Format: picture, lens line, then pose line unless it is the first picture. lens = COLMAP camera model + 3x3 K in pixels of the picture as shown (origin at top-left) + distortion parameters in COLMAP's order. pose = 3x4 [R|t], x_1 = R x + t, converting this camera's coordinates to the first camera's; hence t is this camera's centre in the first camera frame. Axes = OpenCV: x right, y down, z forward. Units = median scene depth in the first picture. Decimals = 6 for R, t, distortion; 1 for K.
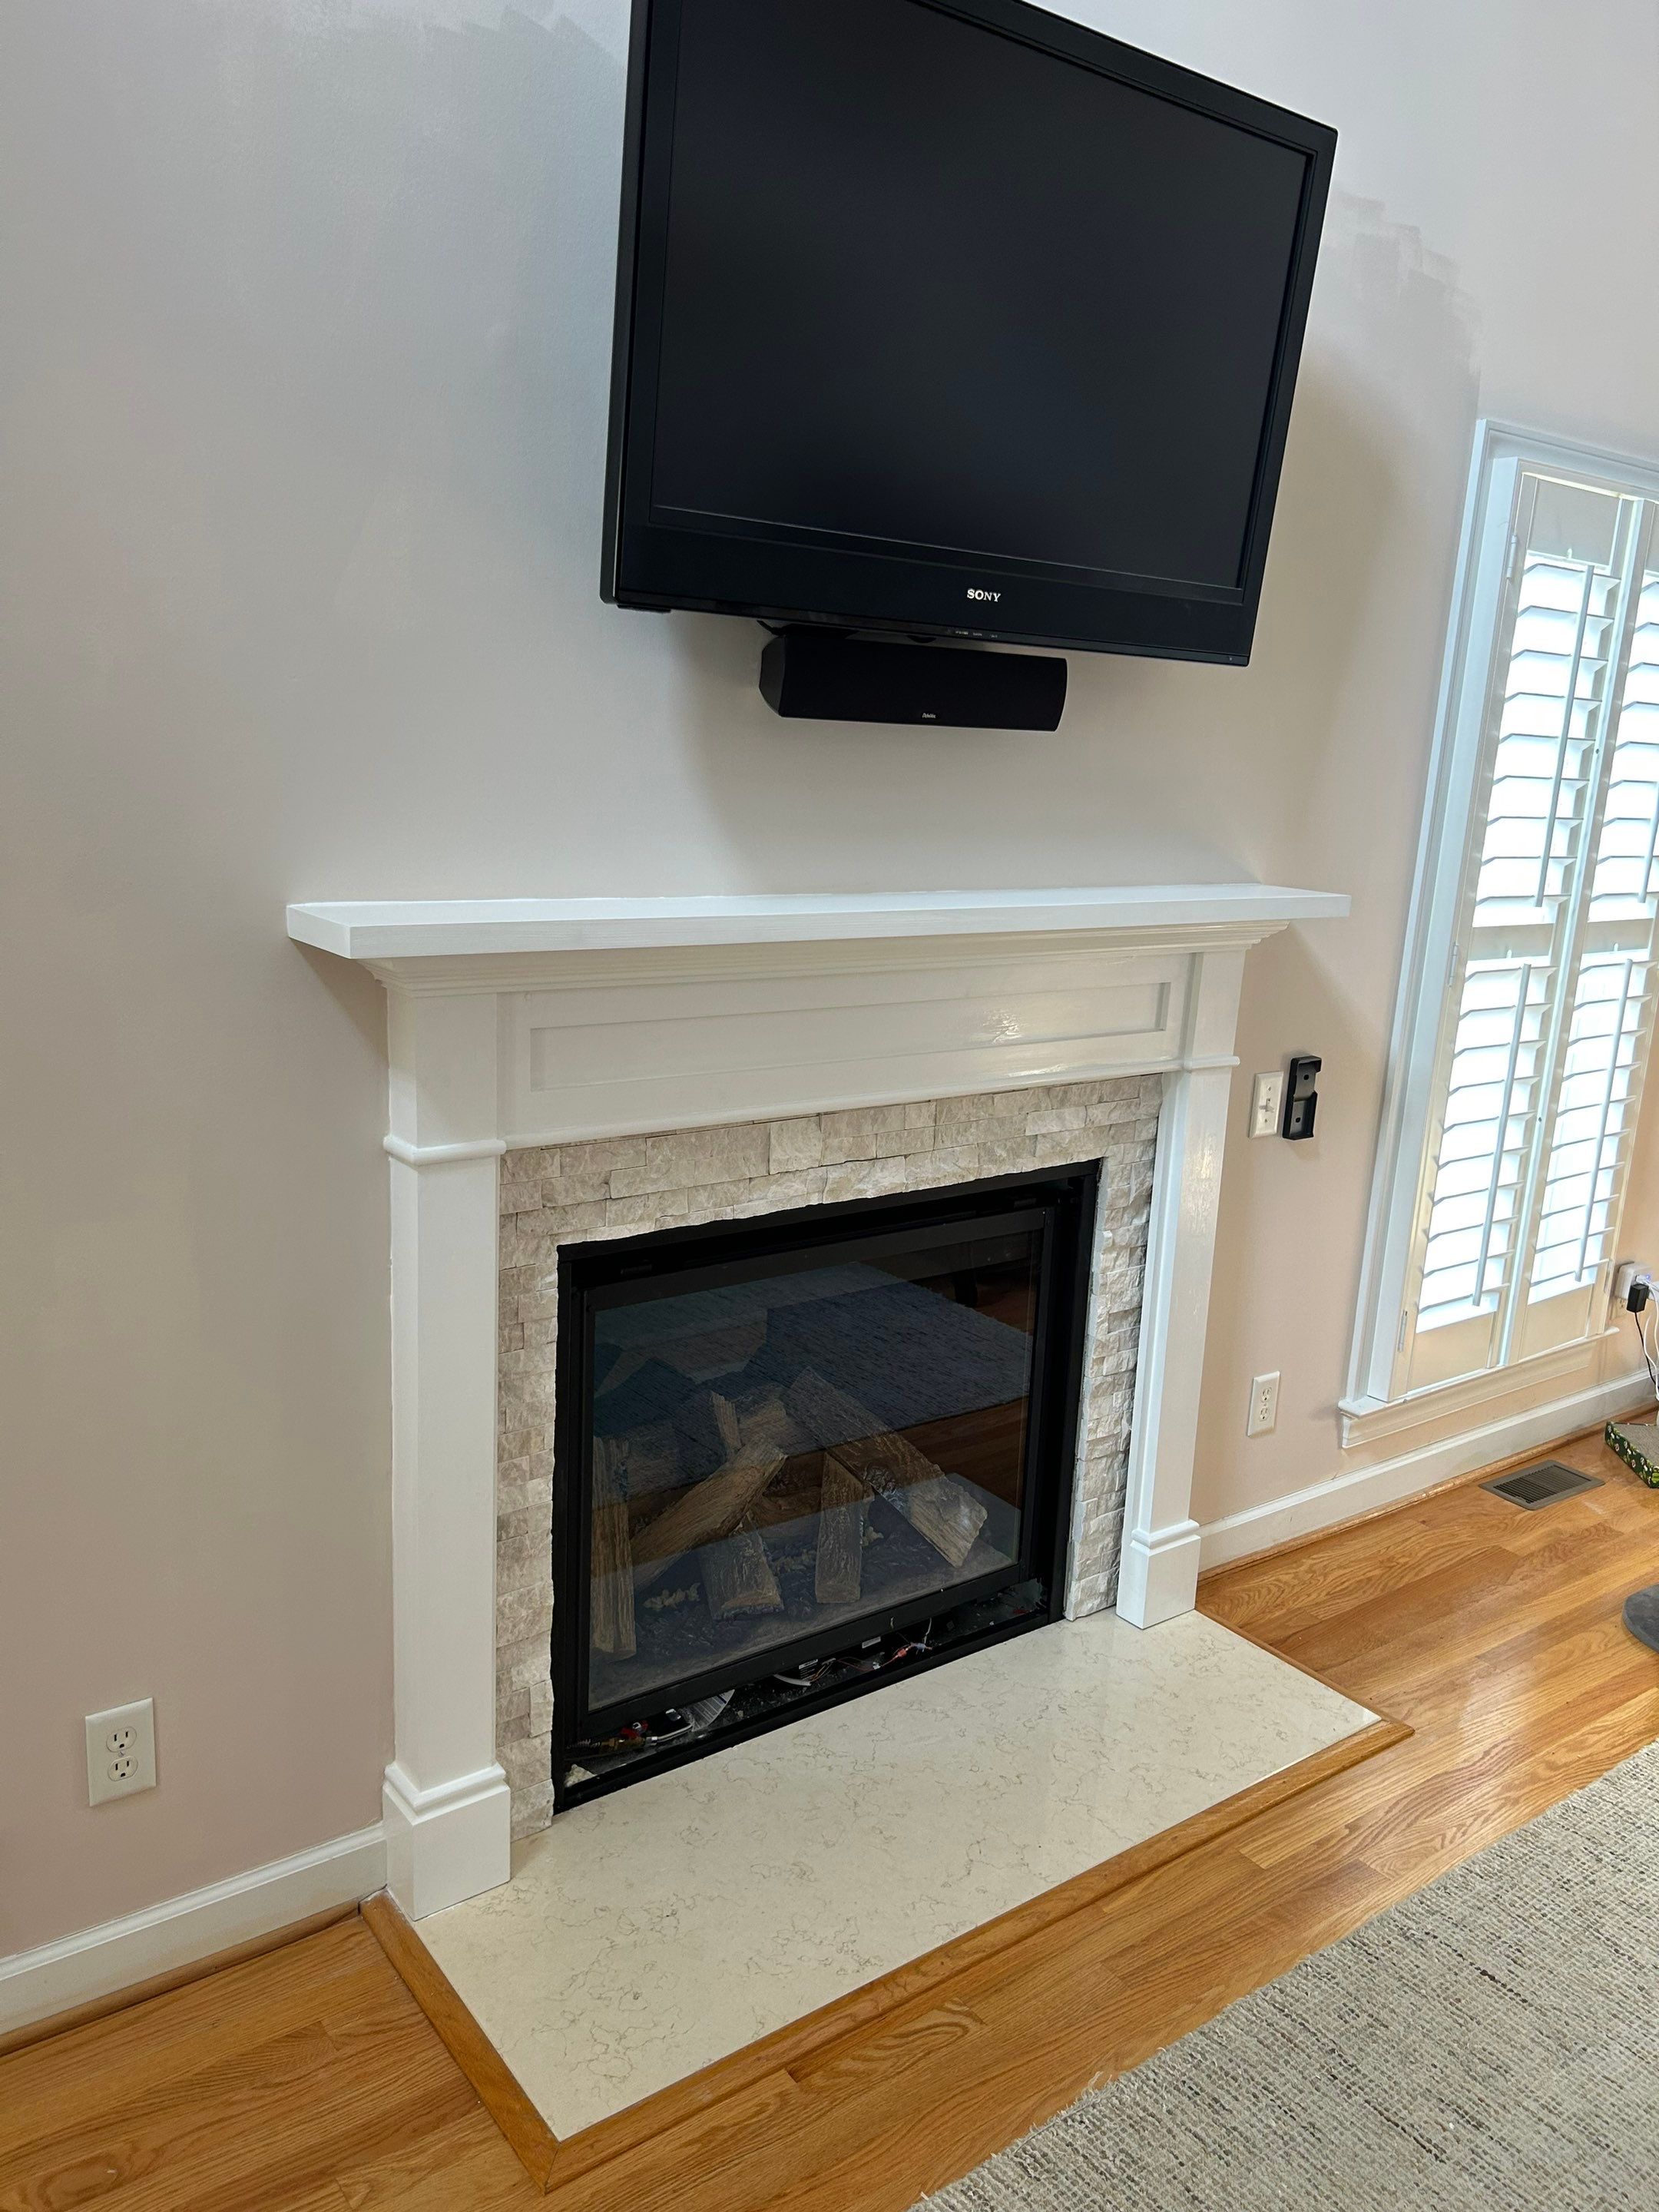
lens RADIAL K [[1650.3, 0, 829.2], [0, 1650.3, 1126.6], [0, 0, 1]] dist [0.088954, -0.101075]
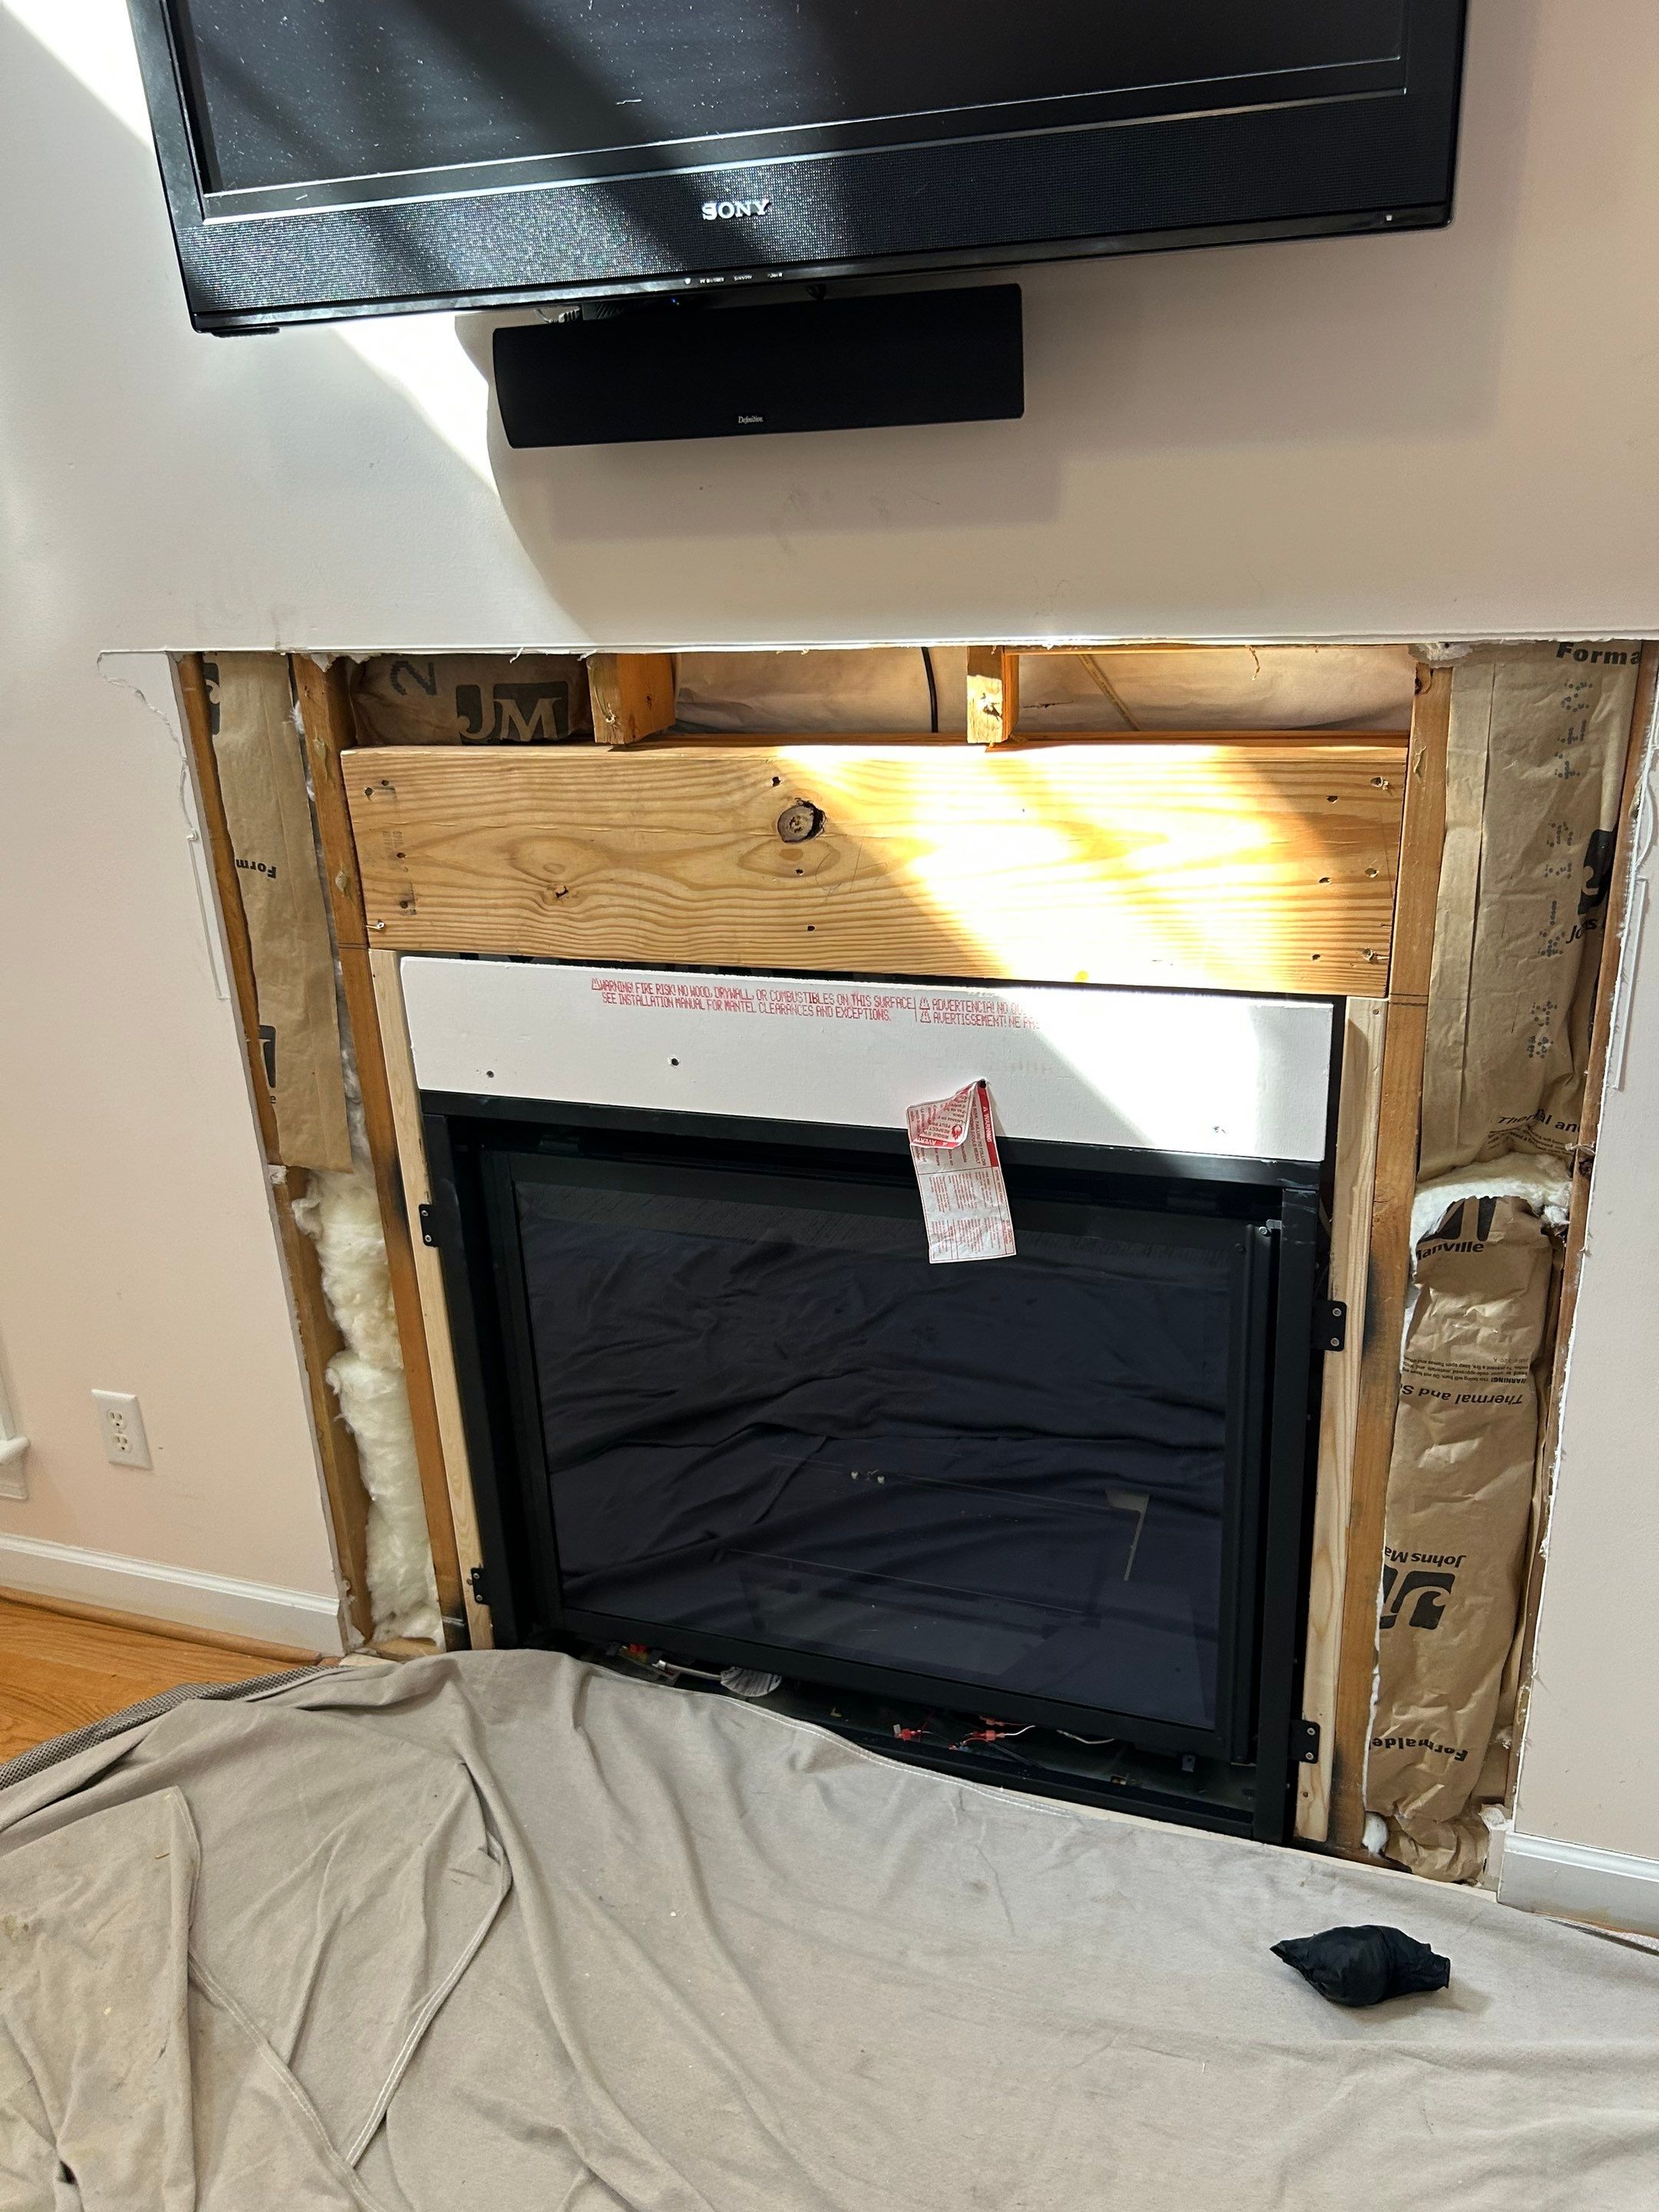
lens RADIAL K [[1646.8, 0, 829.5], [0, 1646.8, 1106.0], [0, 0, 1]] dist [0.008831, -0.005152]
pose [[0.564640, 0.221253, -0.795128, 0.554460], [-0.118655, 0.975151, 0.187087, -0.095345], [0.816763, -0.011291, 0.576862, 0.559594]]
